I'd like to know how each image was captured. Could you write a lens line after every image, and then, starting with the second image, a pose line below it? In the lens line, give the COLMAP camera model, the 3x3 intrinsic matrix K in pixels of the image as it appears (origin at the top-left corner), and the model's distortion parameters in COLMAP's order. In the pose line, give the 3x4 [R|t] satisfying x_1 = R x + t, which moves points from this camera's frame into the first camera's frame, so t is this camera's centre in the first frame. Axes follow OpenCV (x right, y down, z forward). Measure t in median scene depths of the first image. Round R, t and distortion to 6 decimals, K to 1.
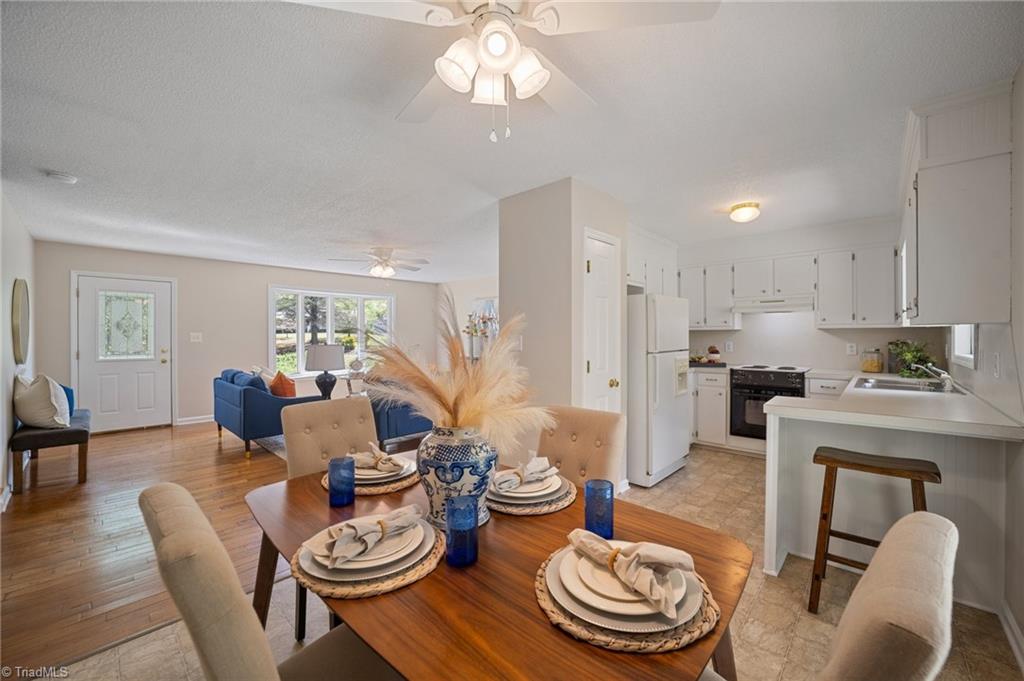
lens RADIAL K [[397.3, 0, 513.3], [0, 397.3, 338.1], [0, 0, 1]] dist [-0.011328, 0.001741]
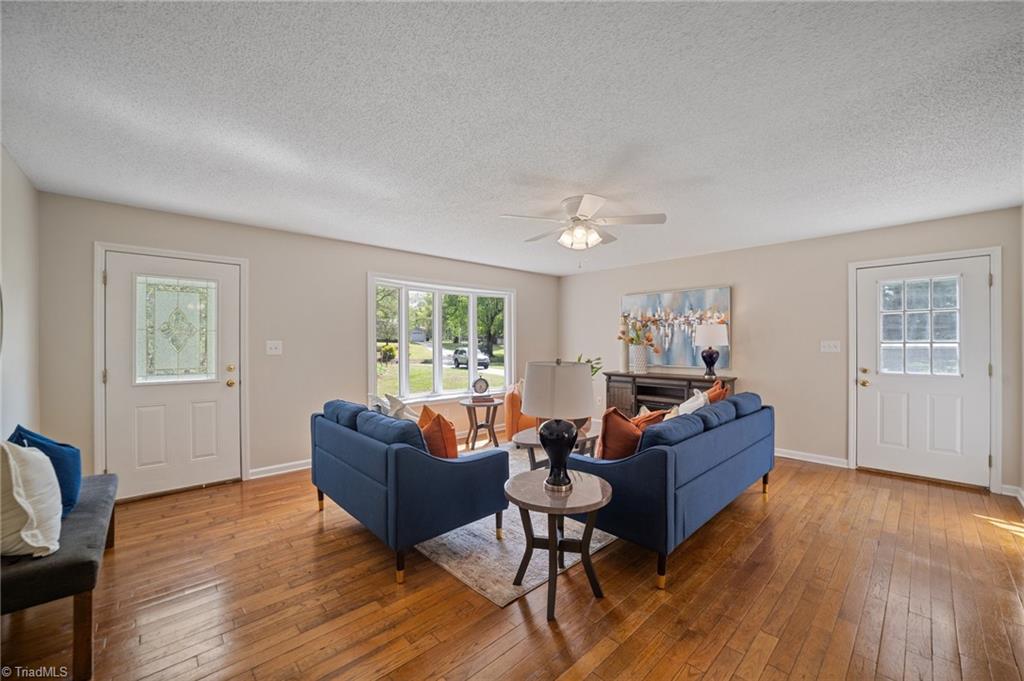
lens RADIAL K [[397.3, 0, 512.3], [0, 397.3, 345.4], [0, 0, 1]] dist [-0.011328, 0.001741]
pose [[0.997302, -0.001528, -0.073397, -0.375969], [0.001312, 0.999995, -0.002994, -0.003234], [0.073401, 0.002890, 0.997298, 0.383893]]
